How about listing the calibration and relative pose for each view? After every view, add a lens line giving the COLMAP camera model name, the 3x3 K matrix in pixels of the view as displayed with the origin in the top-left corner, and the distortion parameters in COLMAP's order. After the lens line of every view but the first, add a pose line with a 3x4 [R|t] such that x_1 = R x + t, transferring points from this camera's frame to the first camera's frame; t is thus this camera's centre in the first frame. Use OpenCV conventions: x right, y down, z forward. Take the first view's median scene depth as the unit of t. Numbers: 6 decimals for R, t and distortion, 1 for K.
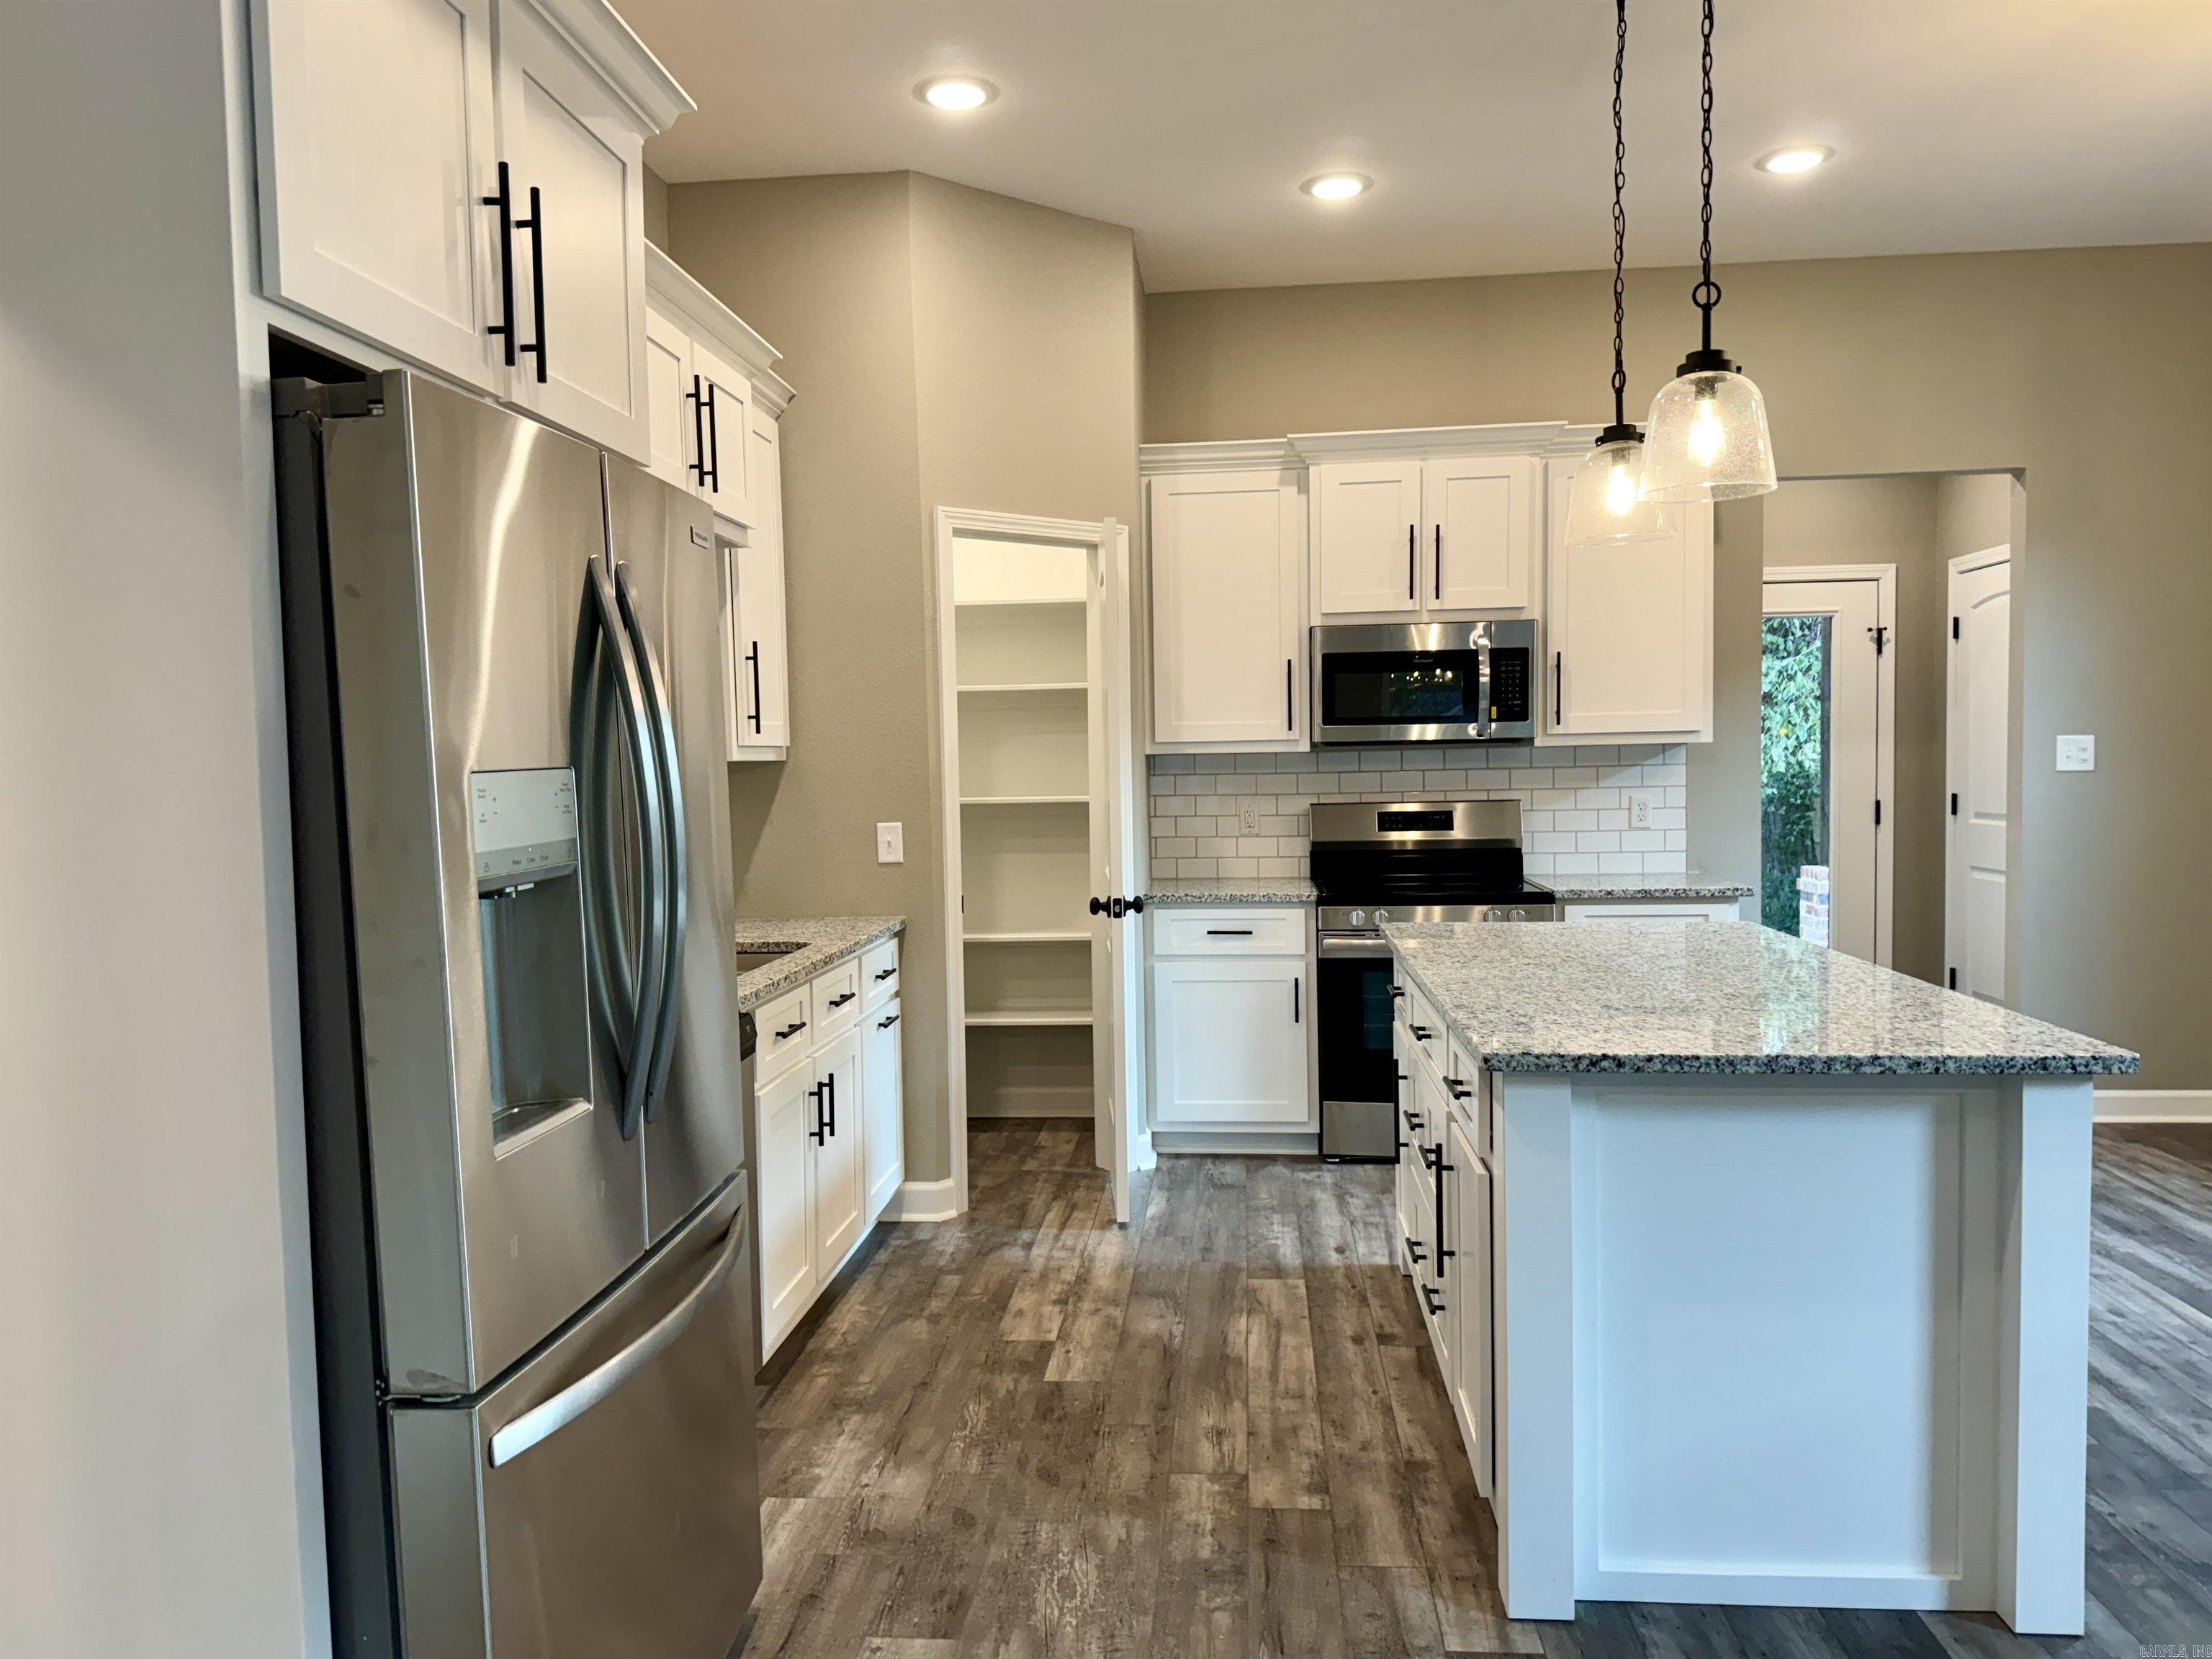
lens RADIAL K [[1564.5, 0, 1074.5], [0, 1564.5, 846.8], [0, 0, 1]] dist [0.062796, -0.082266]
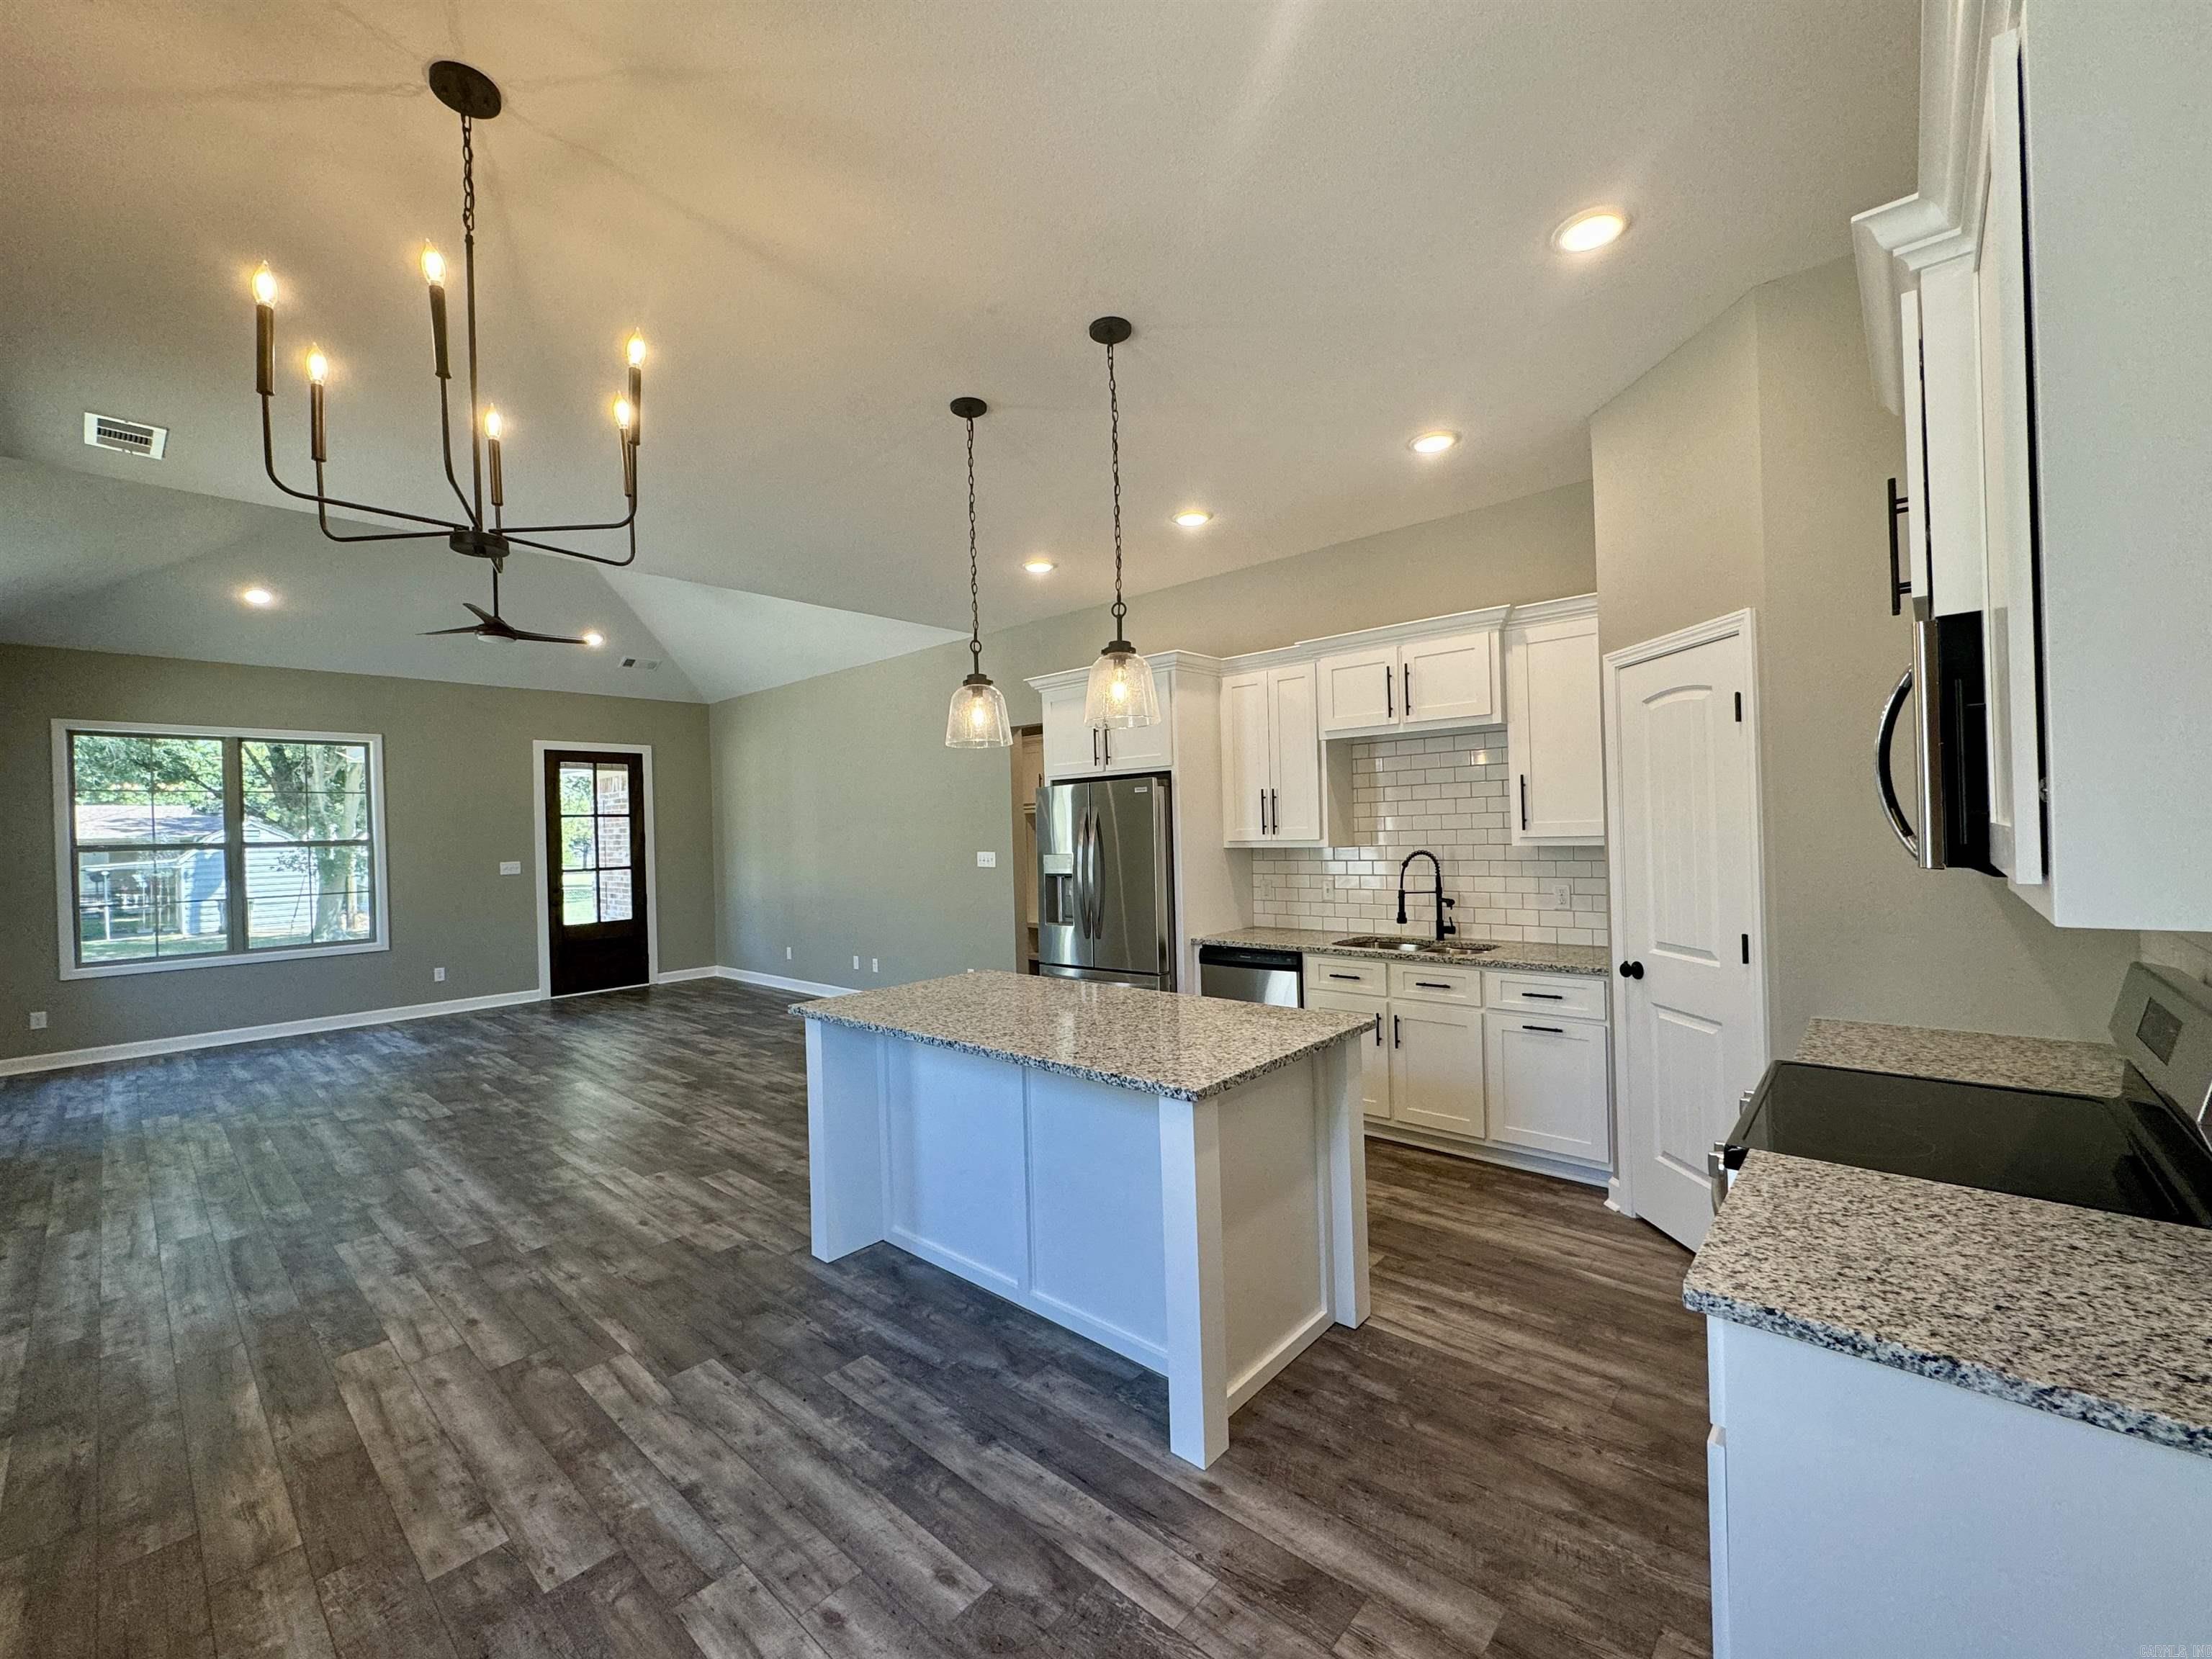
lens RADIAL K [[899.8, 0, 1106.0], [0, 899.8, 829.5], [0, 0, 1]] dist [-0.001755, 0.000211]
pose [[-0.589267, 0.035439, -0.807160, 0.760651], [-0.007810, 0.998741, 0.049552, -0.107418], [0.807900, 0.035503, -0.588249, 1.113084]]
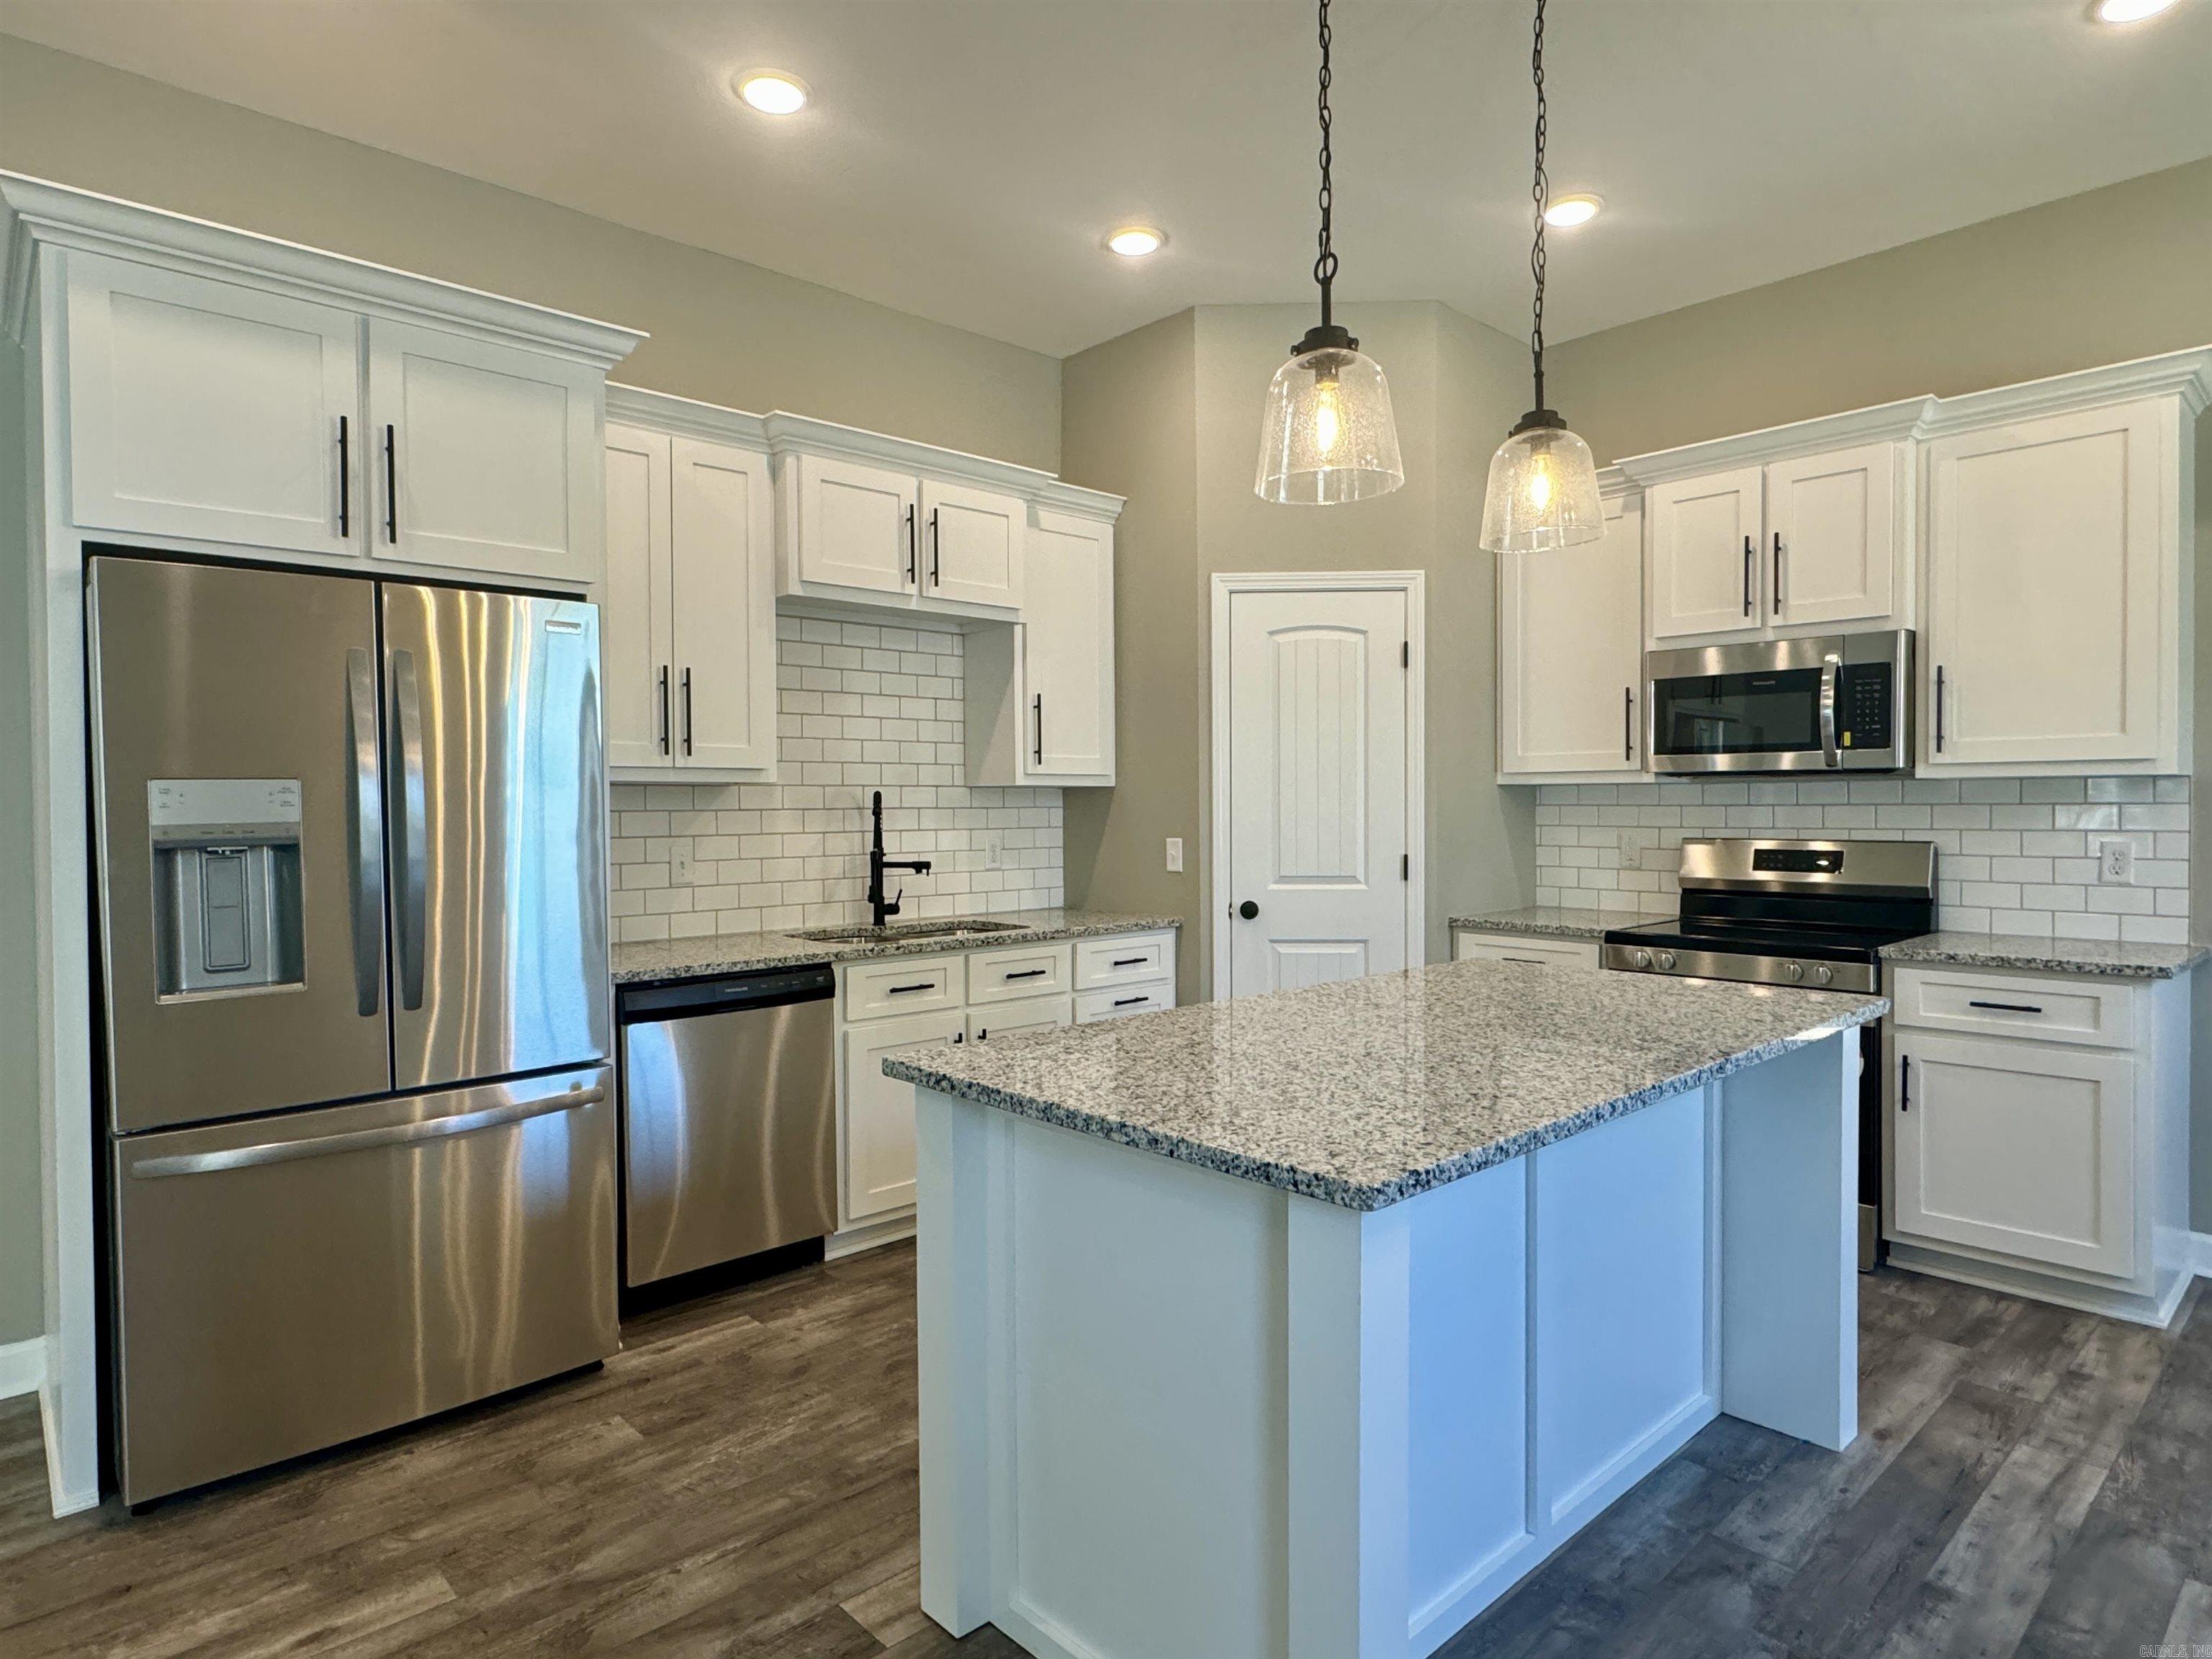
lens RADIAL K [[1247.7, 0, 1106.0], [0, 1247.7, 829.5], [0, 0, 1]] dist [0.003518, -0.002184]
pose [[0.746472, 0.030560, -0.664715, 0.488084], [-0.048509, 0.998786, -0.008557, -0.011062], [0.663646, 0.038633, 0.747048, 0.246105]]
